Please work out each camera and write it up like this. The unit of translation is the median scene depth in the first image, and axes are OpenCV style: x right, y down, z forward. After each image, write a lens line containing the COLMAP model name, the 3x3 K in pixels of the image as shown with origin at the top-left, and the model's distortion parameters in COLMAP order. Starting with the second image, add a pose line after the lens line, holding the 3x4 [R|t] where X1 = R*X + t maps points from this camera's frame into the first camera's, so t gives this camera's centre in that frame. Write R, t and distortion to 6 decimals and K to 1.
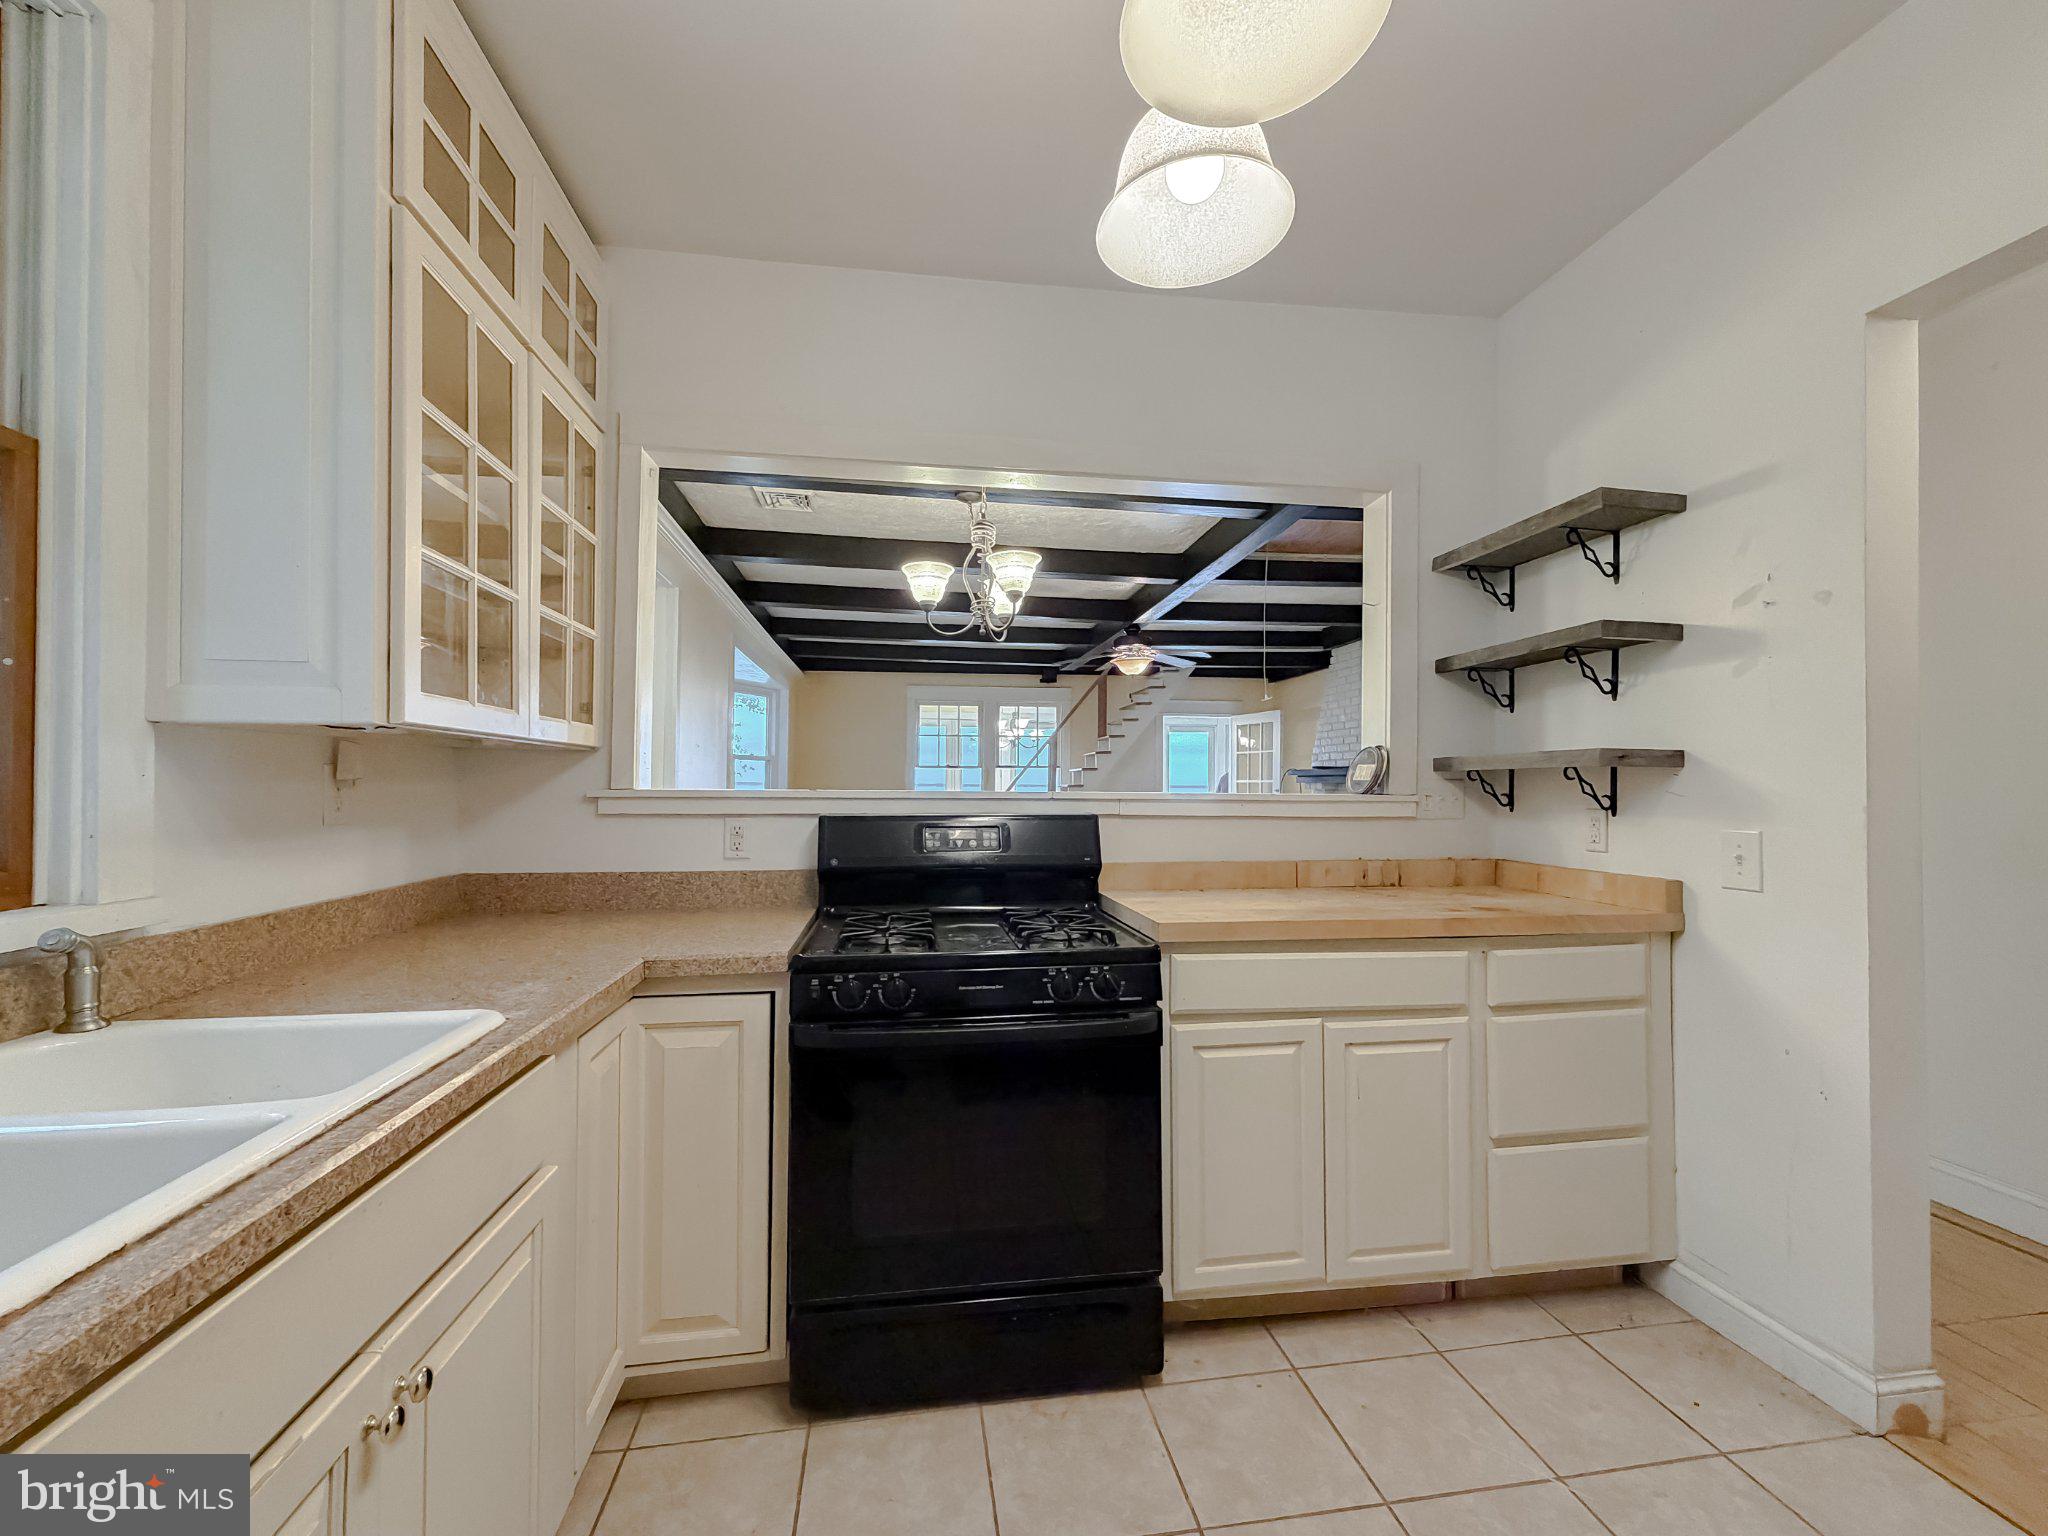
lens RADIAL K [[839.3, 0, 1024.1], [0, 839.3, 782.0], [0, 0, 1]] dist [-0.002209, -0.000152]
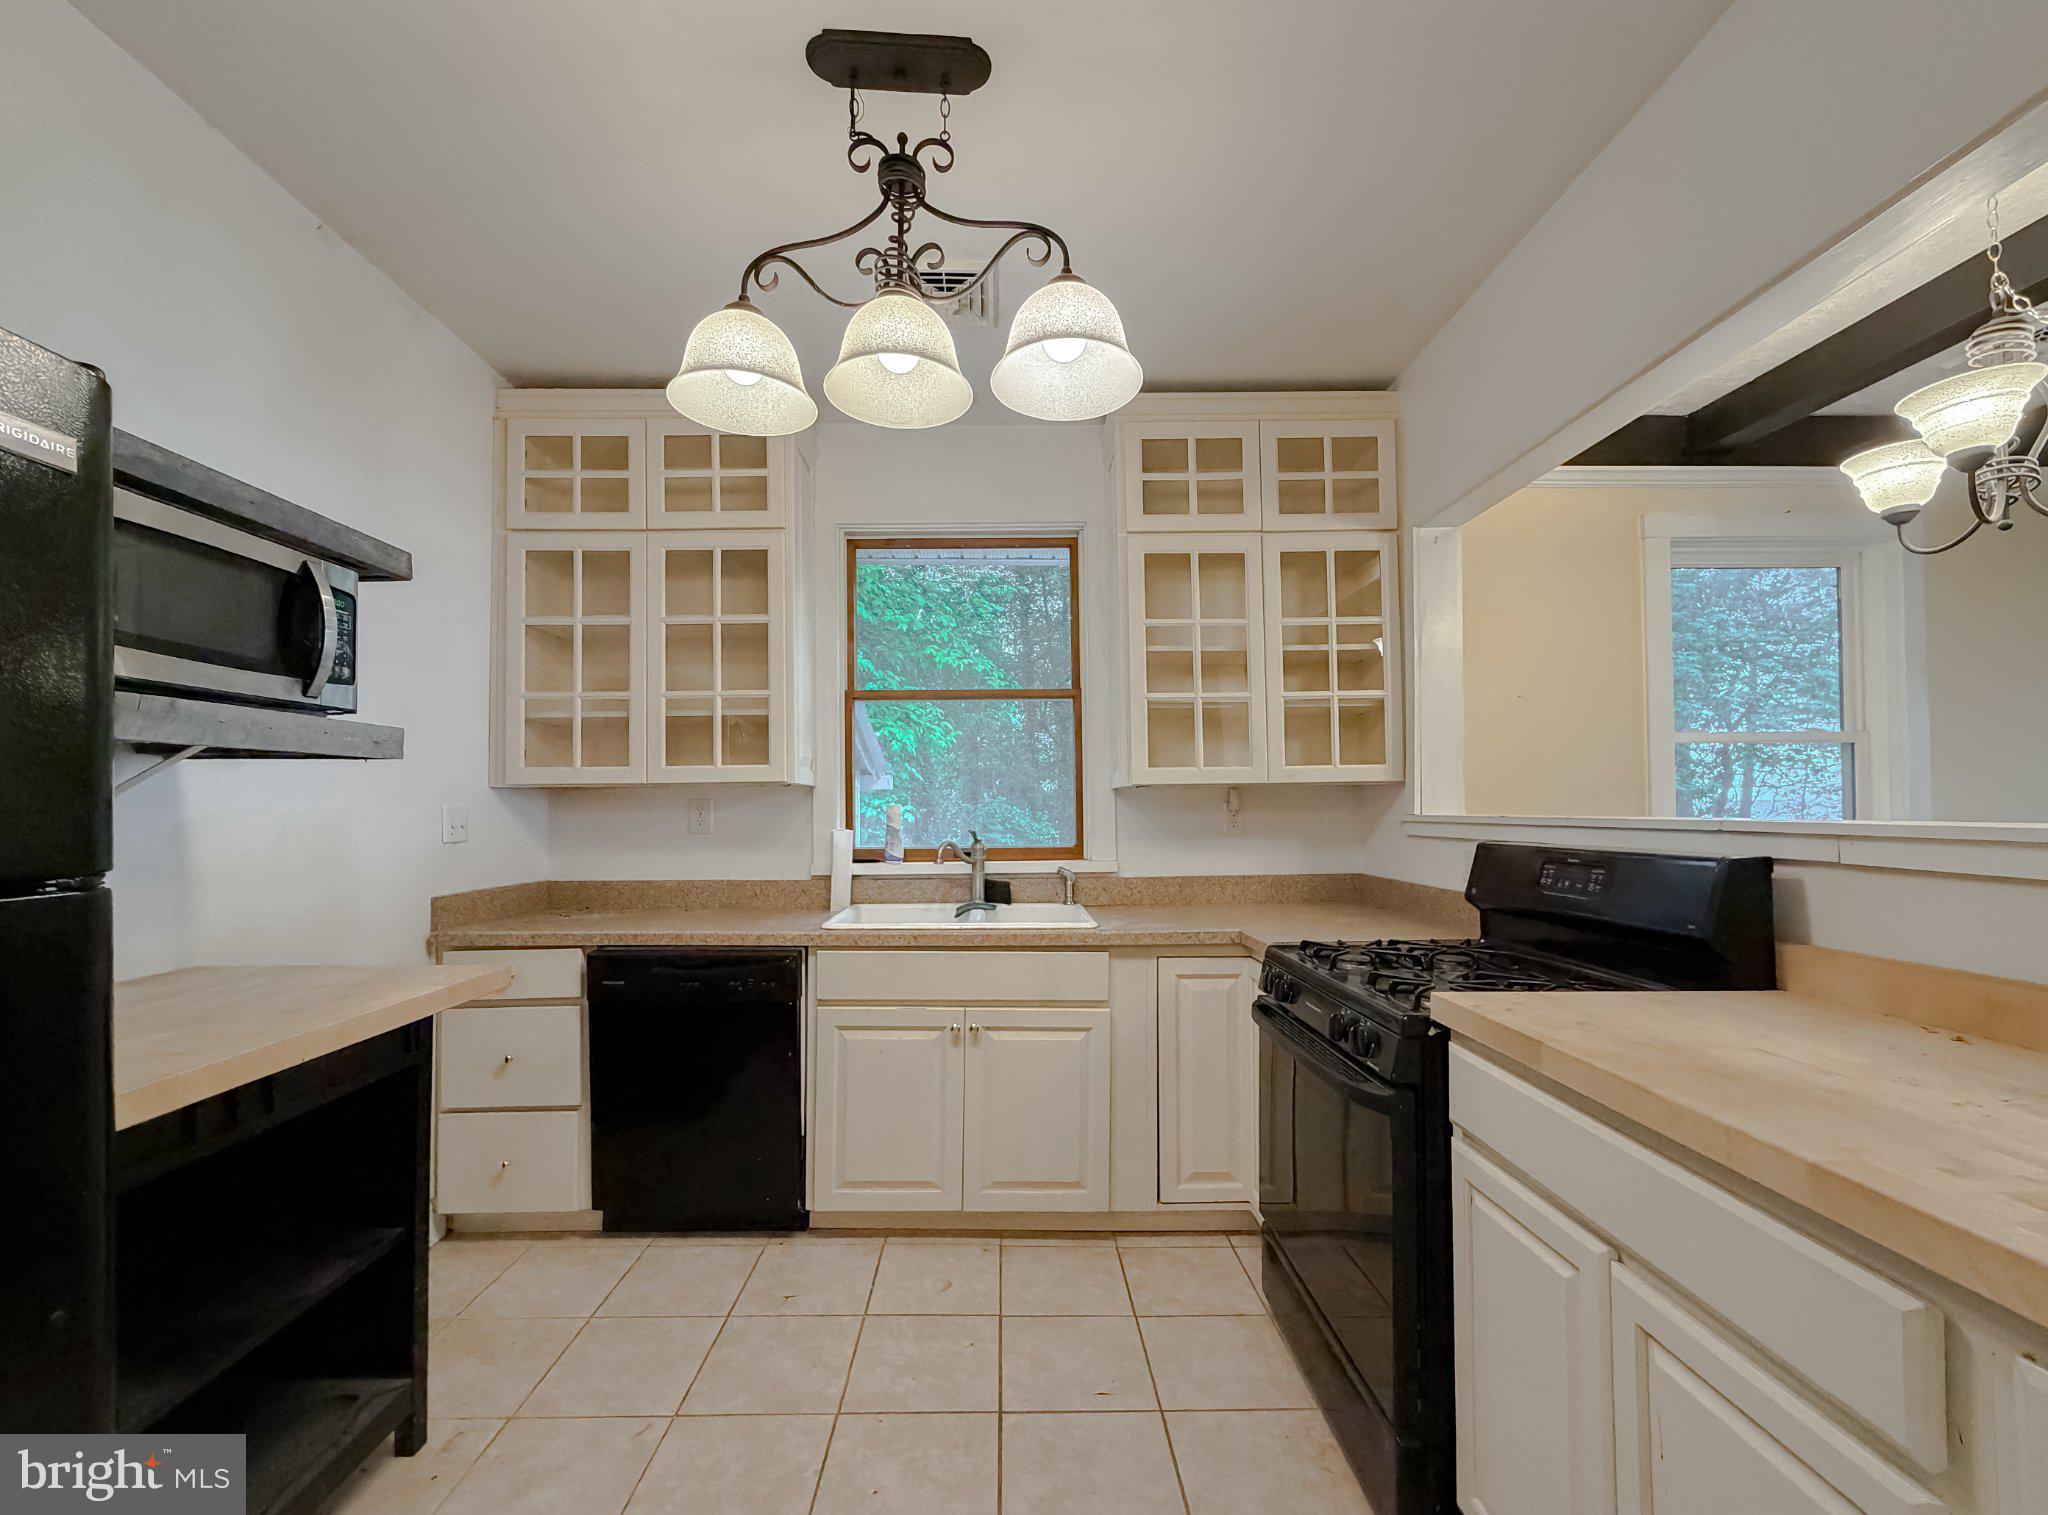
lens RADIAL K [[839.3, 0, 1006.3], [0, 839.3, 795.6], [0, 0, 1]] dist [-0.002209, -0.000152]
pose [[-0.149509, -0.018747, -0.988583, 0.875347], [0.016726, 0.999629, -0.021486, -0.002392], [0.988619, -0.019748, -0.149140, 0.652451]]
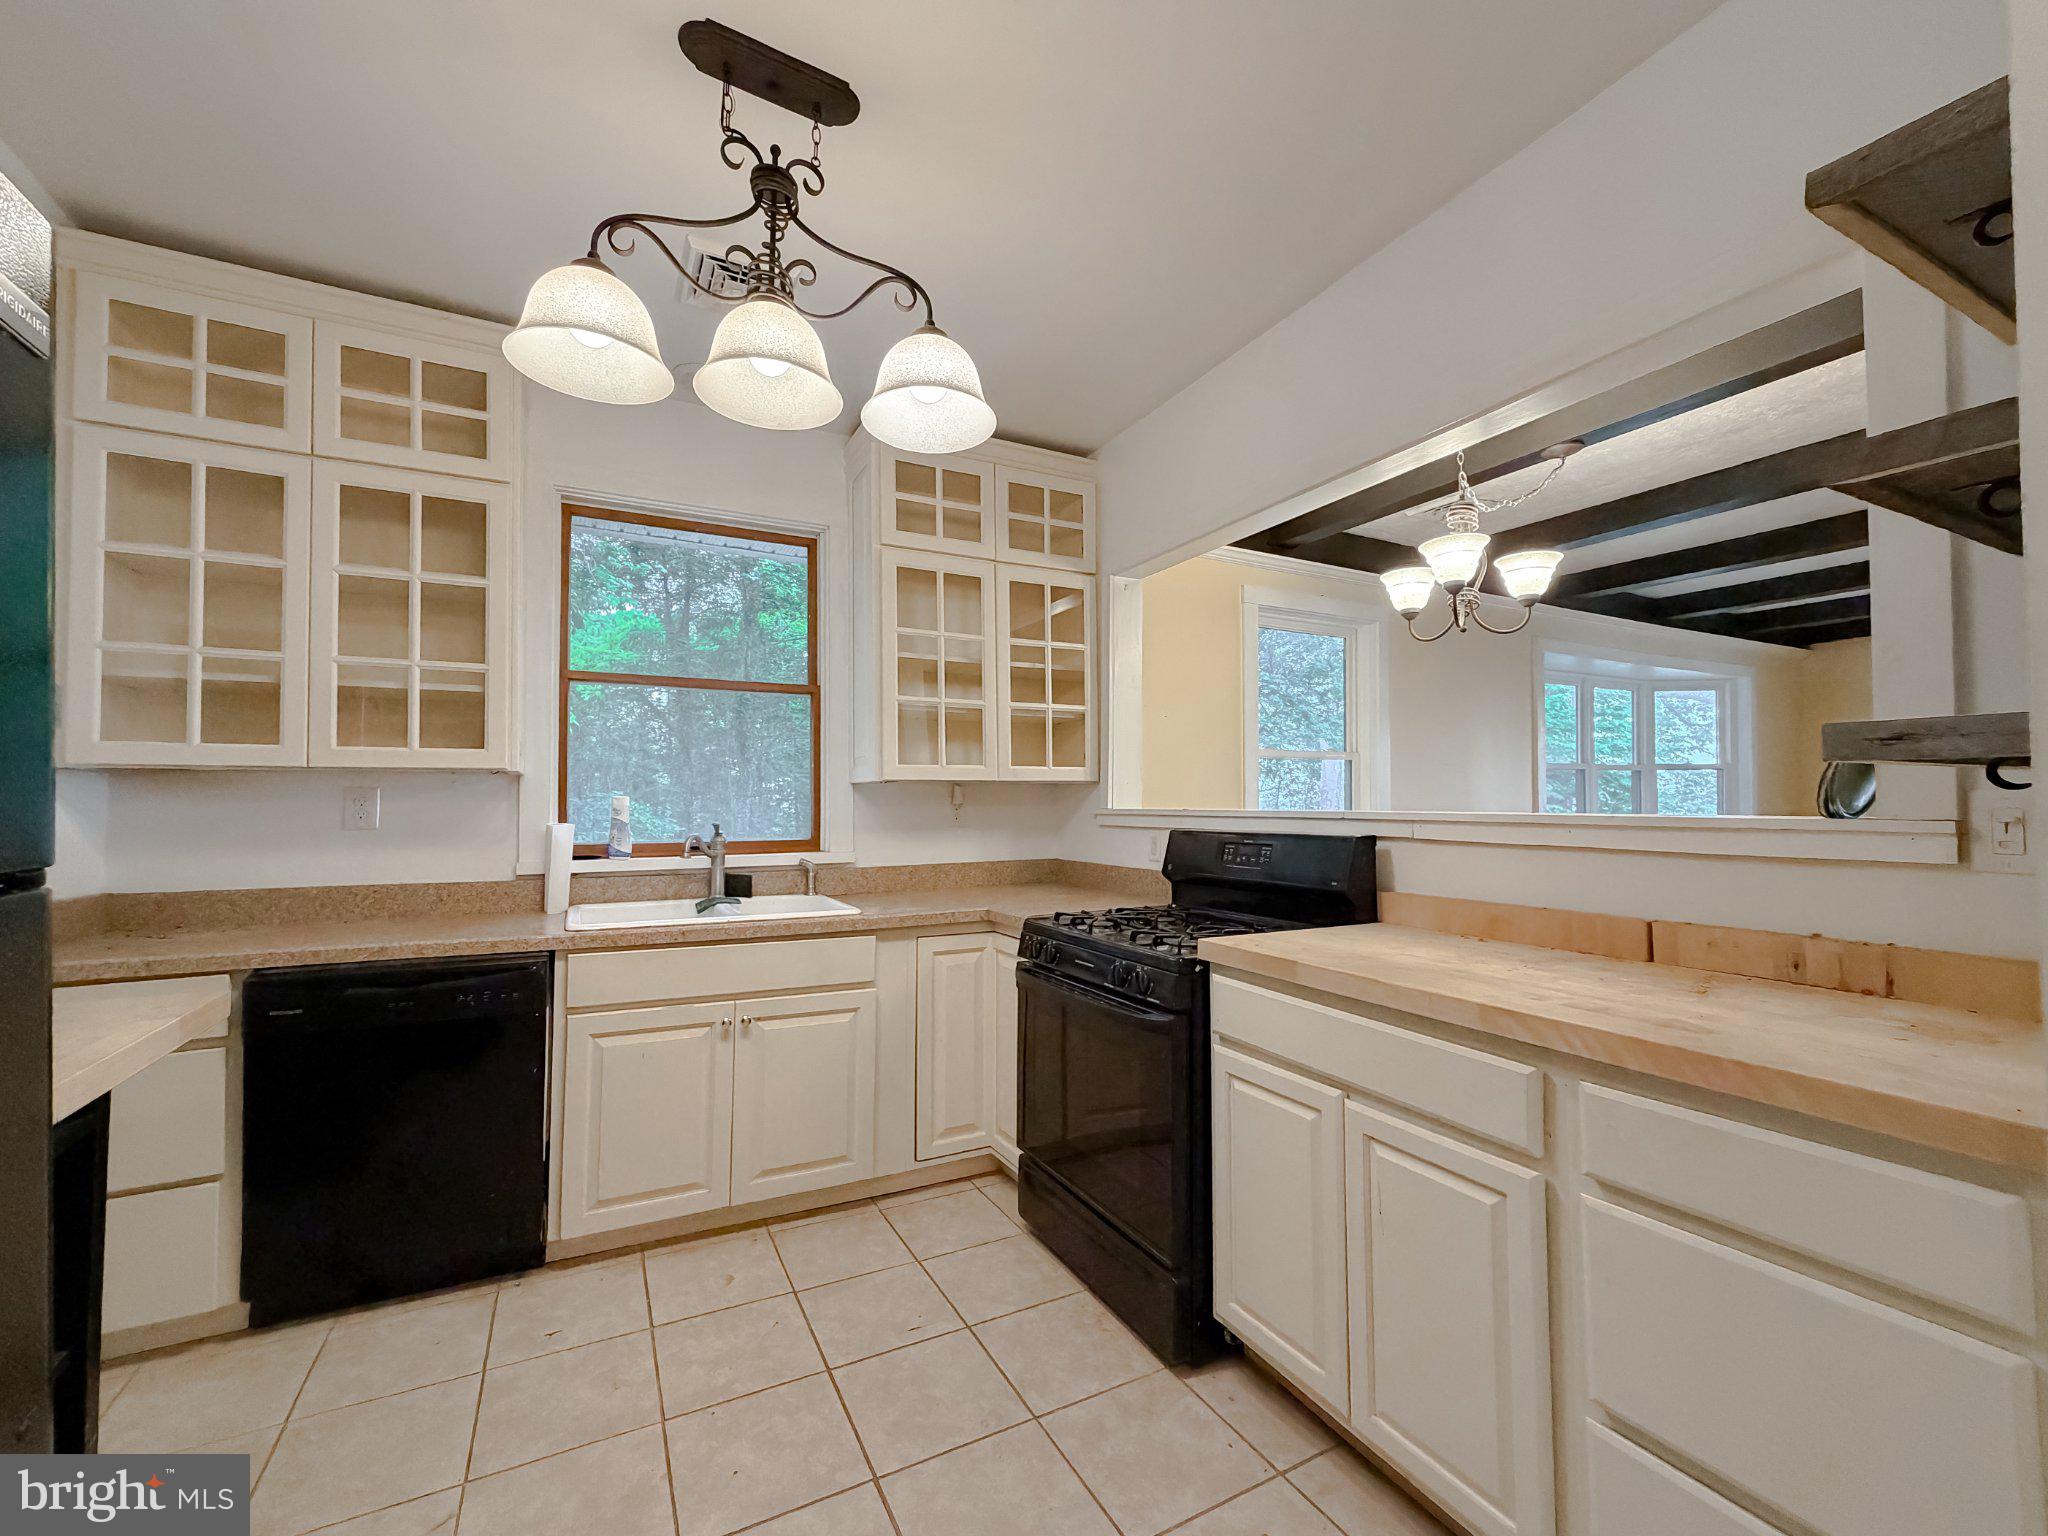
lens RADIAL K [[839.3, 0, 1013.1], [0, 839.3, 790.5], [0, 0, 1]] dist [-0.002209, -0.000152]
pose [[0.312161, -0.020136, -0.949816, 0.955150], [0.012448, 0.999776, -0.017104, 0.000420], [0.949948, -0.006484, 0.312342, 0.413035]]
